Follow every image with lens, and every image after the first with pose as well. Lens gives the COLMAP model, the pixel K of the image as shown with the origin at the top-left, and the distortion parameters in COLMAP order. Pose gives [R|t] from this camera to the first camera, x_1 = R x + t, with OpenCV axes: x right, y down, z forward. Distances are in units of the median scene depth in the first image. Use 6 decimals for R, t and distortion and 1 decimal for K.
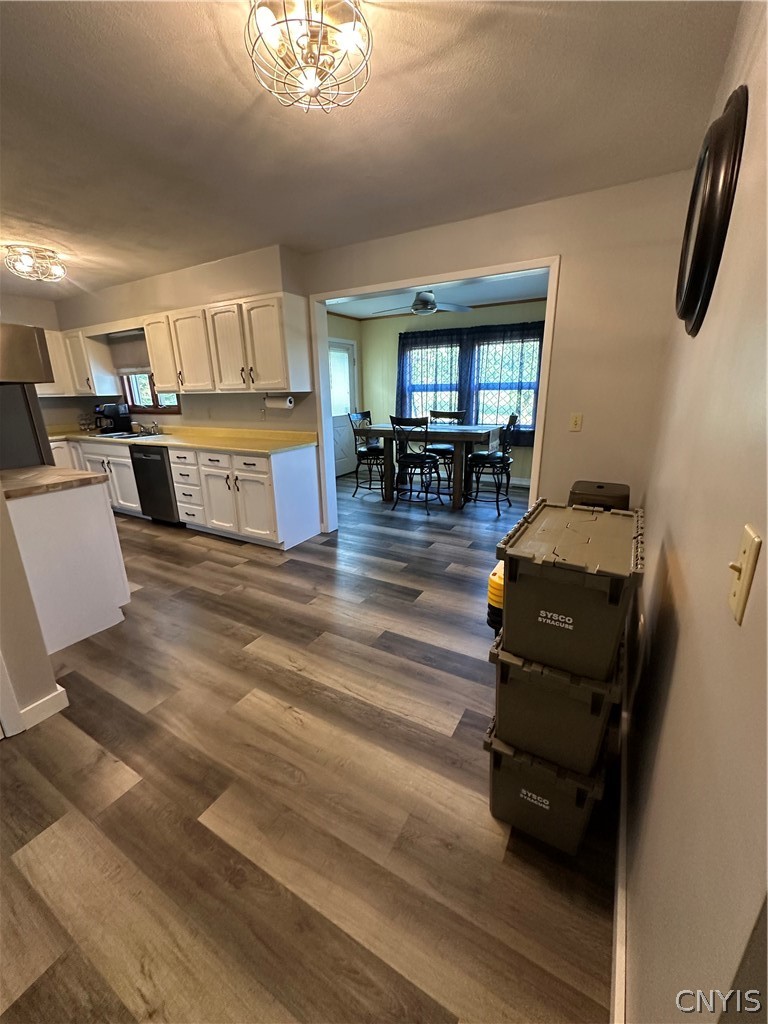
lens RADIAL K [[410.8, 0, 383.4], [0, 410.8, 511.9], [0, 0, 1]] dist [-0.003035, 0.000390]
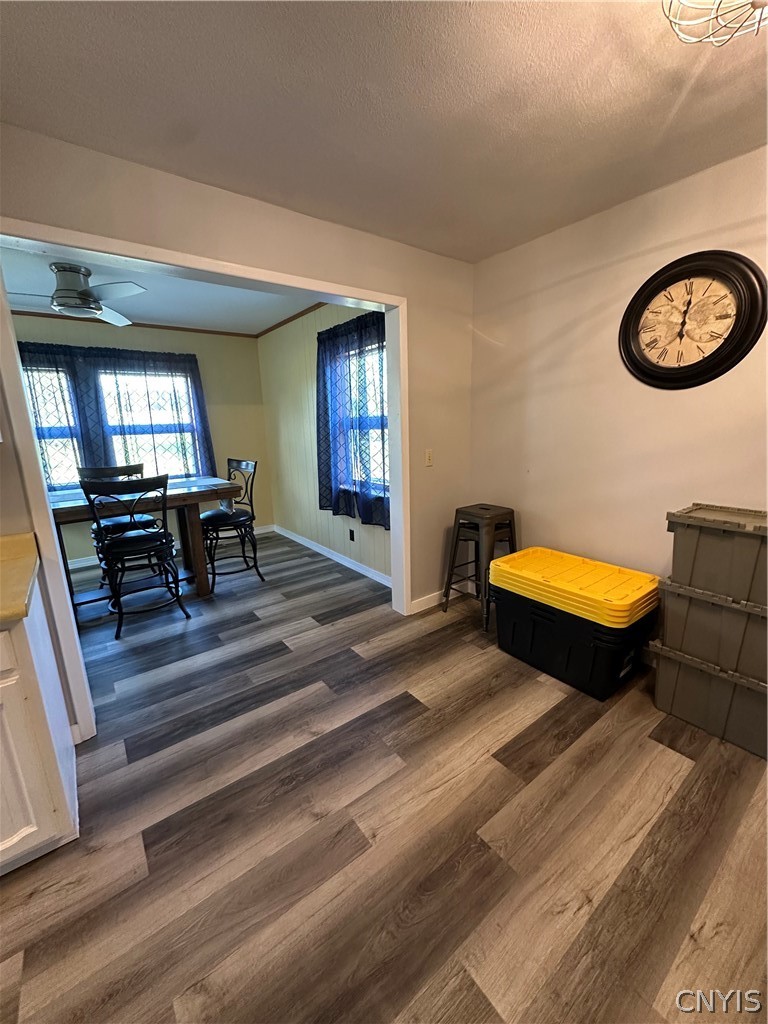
lens RADIAL K [[410.8, 0, 384.2], [0, 410.8, 511.2], [0, 0, 1]] dist [-0.003035, 0.000390]
pose [[0.387248, -0.190517, 0.902076, -0.414736], [0.283631, 0.955586, 0.080060, -0.150221], [-0.877264, 0.224854, 0.424086, 0.503648]]
